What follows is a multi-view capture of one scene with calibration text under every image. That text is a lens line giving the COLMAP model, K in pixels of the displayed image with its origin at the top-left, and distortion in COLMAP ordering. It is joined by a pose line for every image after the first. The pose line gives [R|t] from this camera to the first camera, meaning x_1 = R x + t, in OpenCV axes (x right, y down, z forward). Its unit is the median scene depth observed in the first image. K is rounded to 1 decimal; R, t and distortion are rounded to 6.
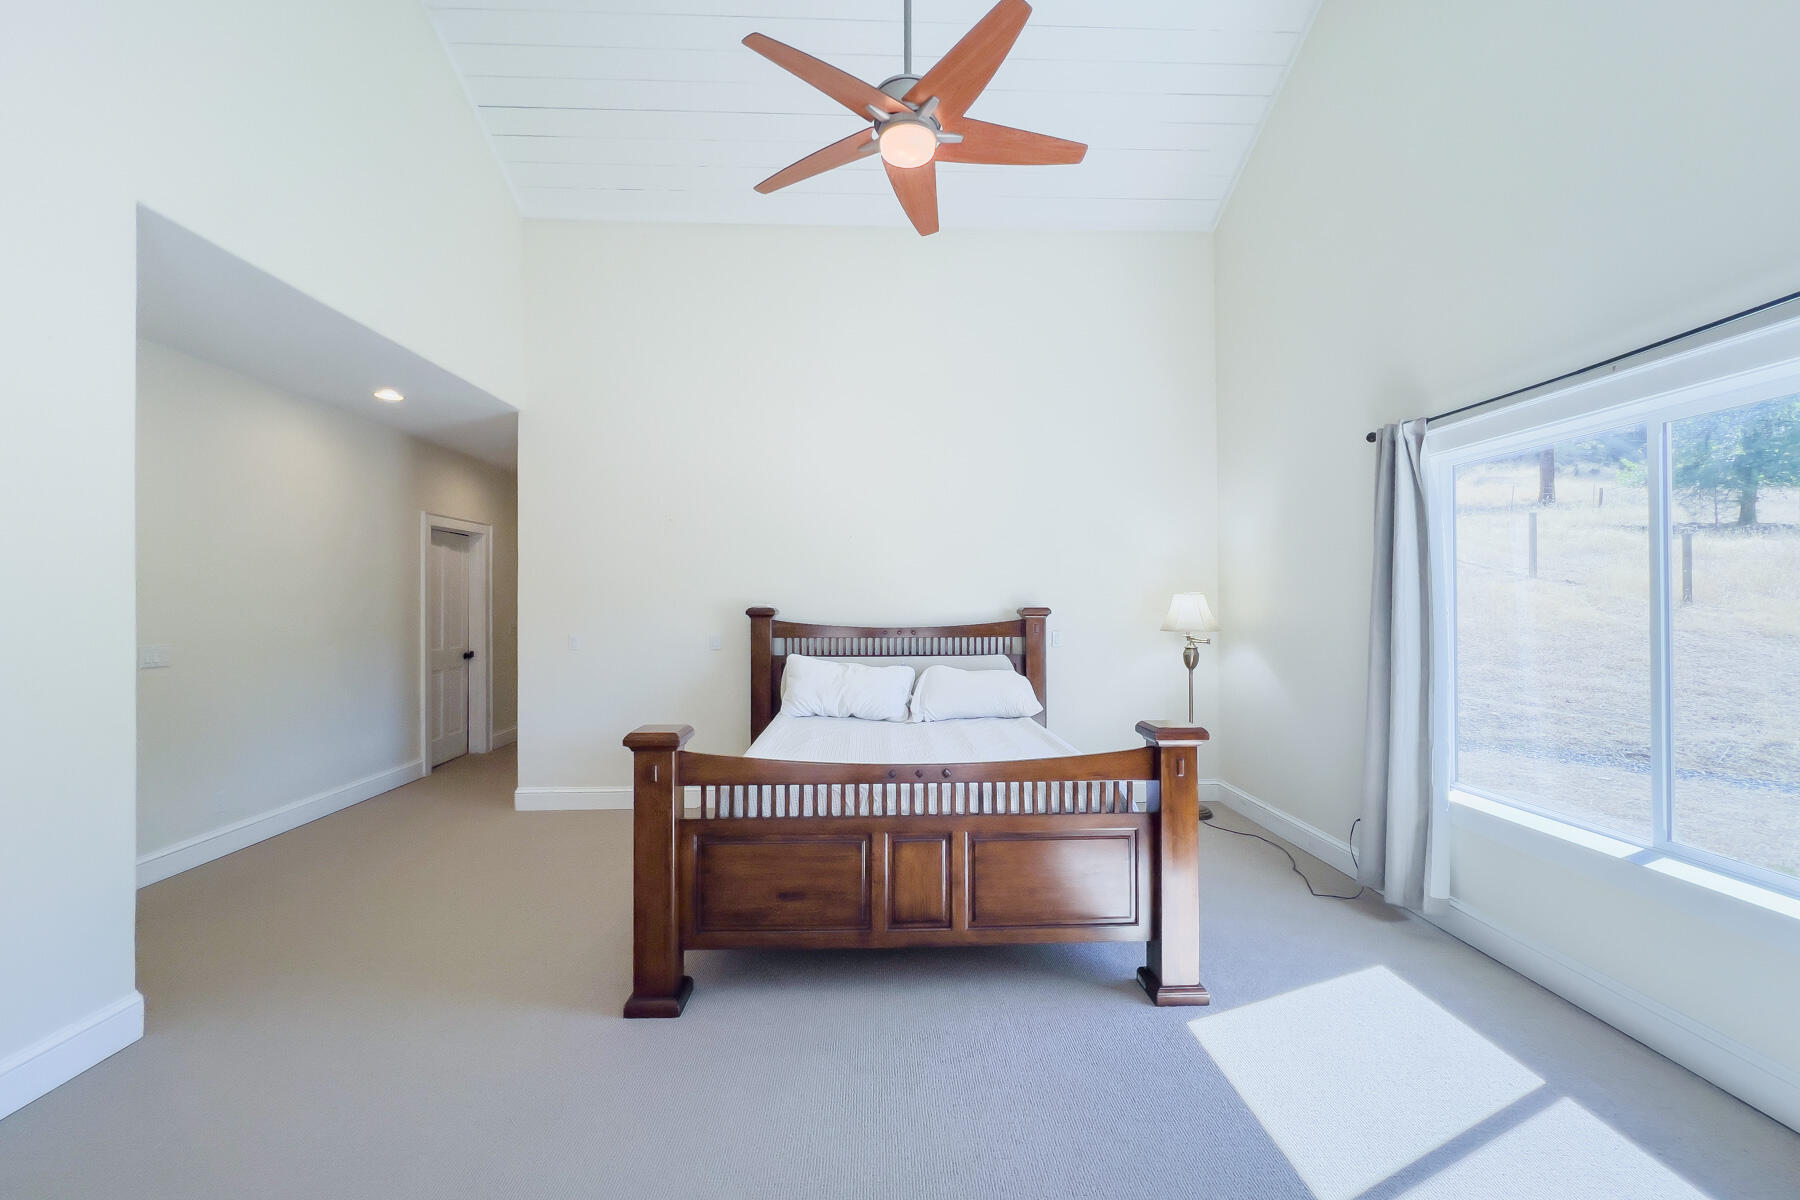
lens RADIAL K [[721.0, 0, 900.0], [0, 721.0, 600.0], [0, 0, 1]] dist [-0.000113, -0.000449]
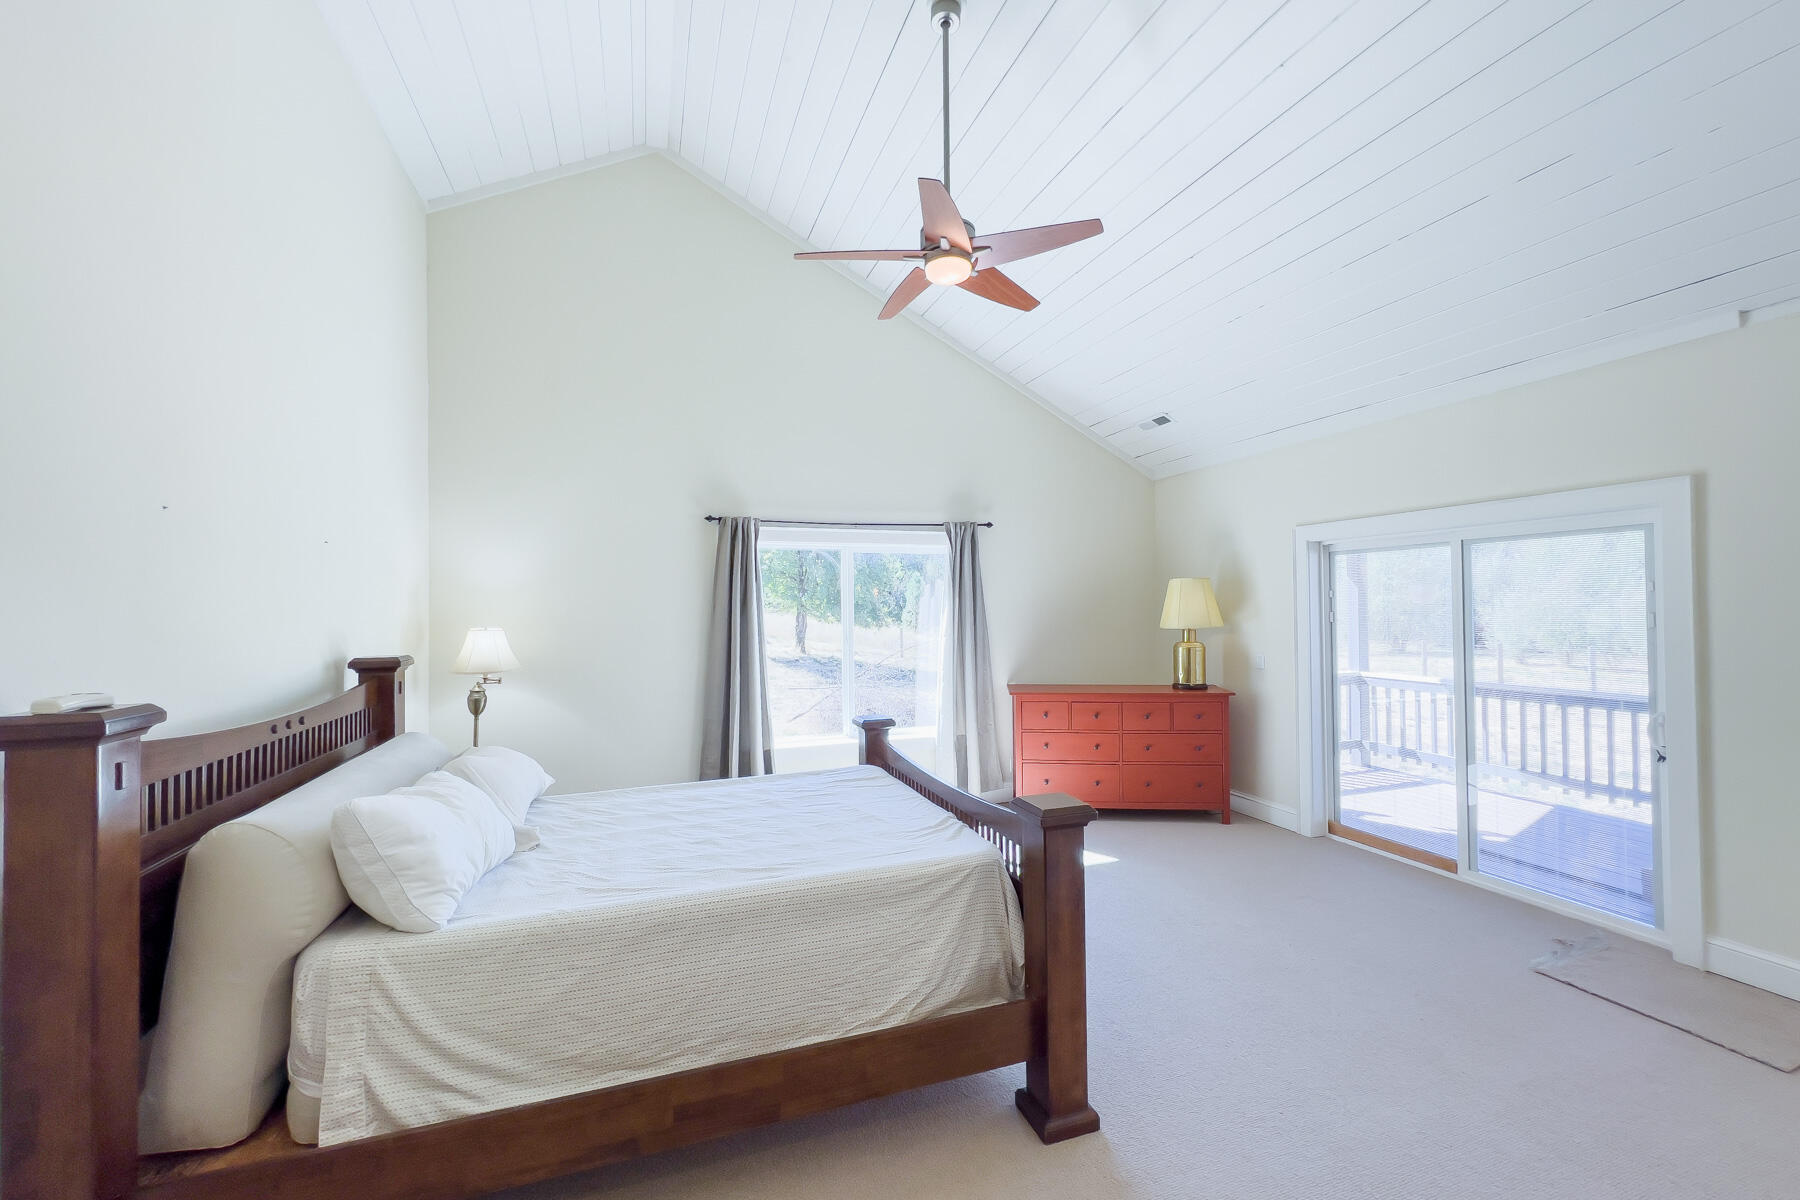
lens RADIAL K [[721.0, 0, 900.0], [0, 721.0, 600.0], [0, 0, 1]] dist [-0.000113, -0.000449]
pose [[-0.303745, 0.014730, 0.952640, -0.964833], [0.007475, 0.999887, -0.013077, -0.047633], [-0.952724, 0.003149, -0.303821, 1.244223]]
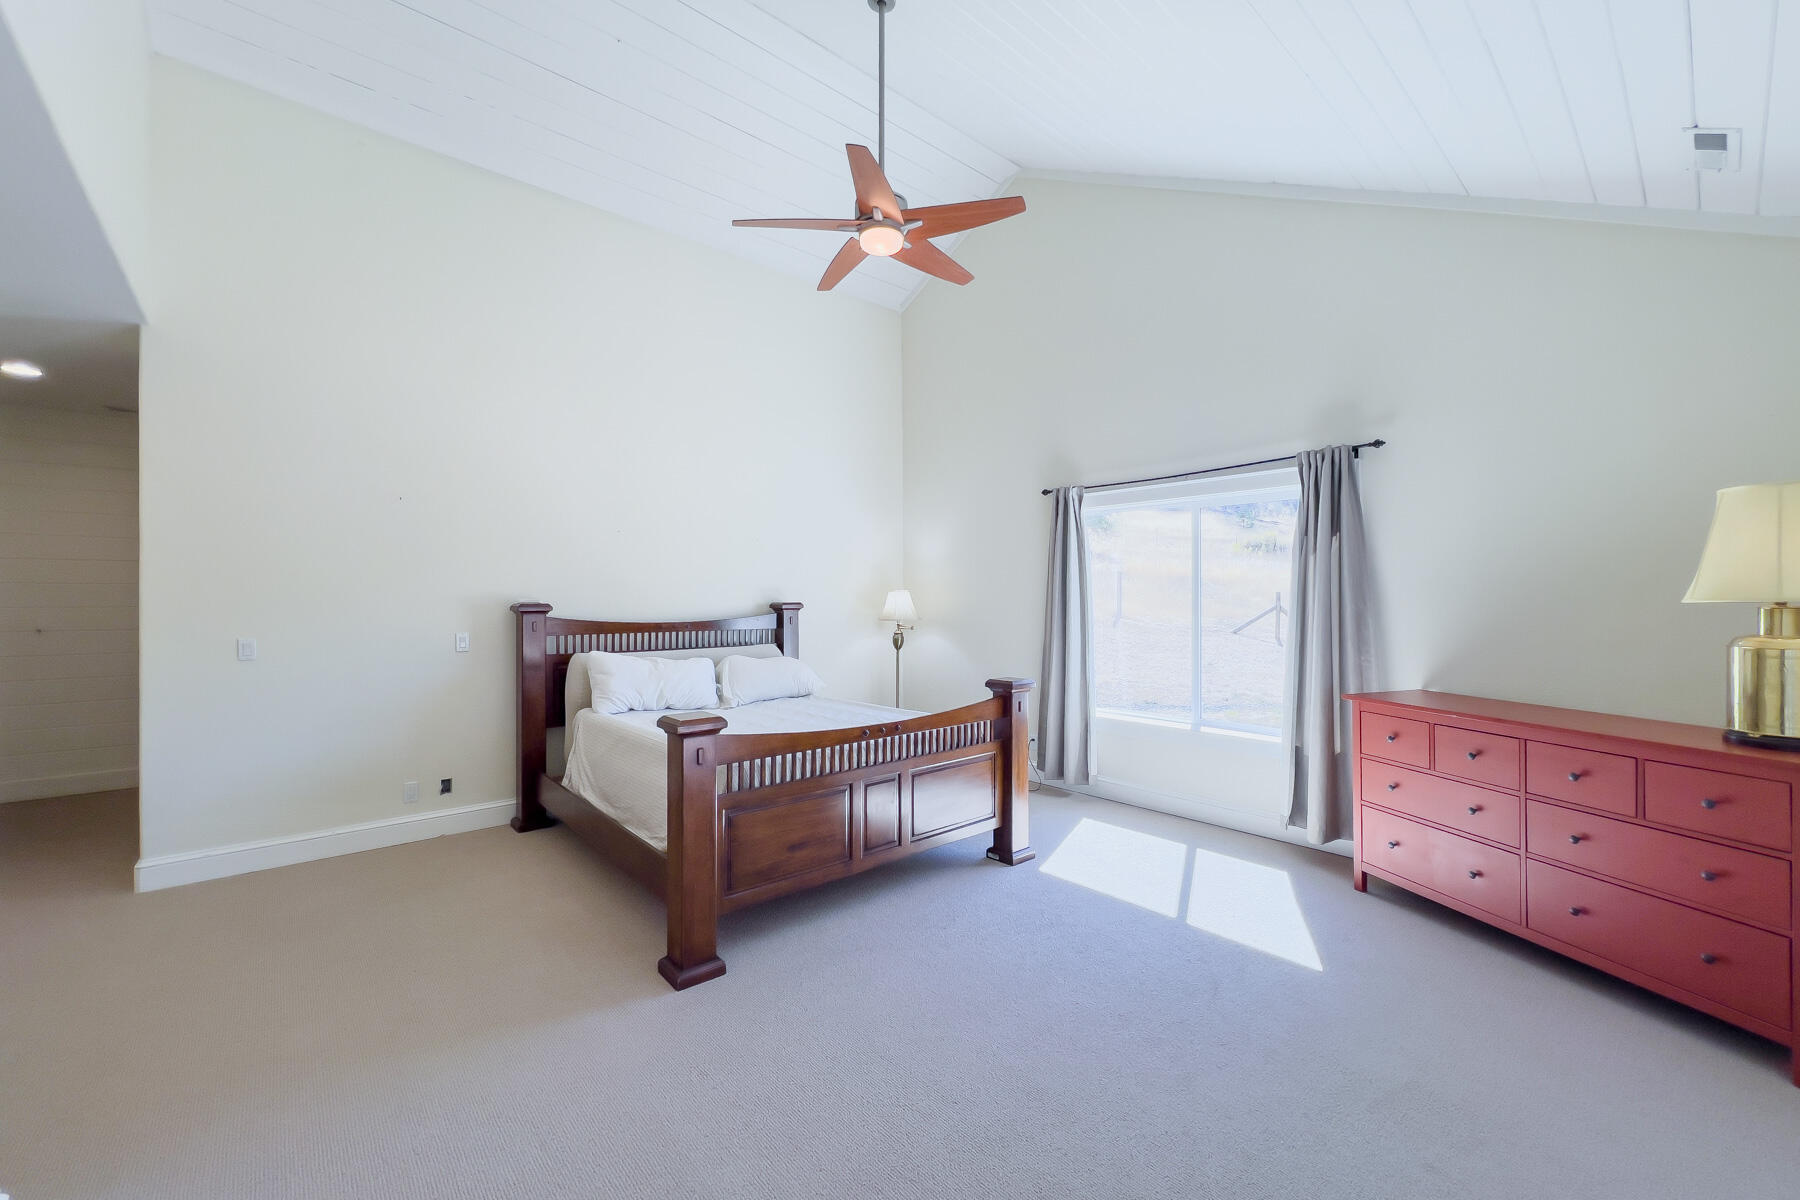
lens RADIAL K [[721.0, 0, 900.0], [0, 721.0, 600.0], [0, 0, 1]] dist [-0.000113, -0.000449]
pose [[0.776654, 0.000914, 0.629927, -0.662010], [-0.004651, 0.999980, 0.004283, 0.001243], [-0.629910, -0.006257, 0.776643, -0.016110]]
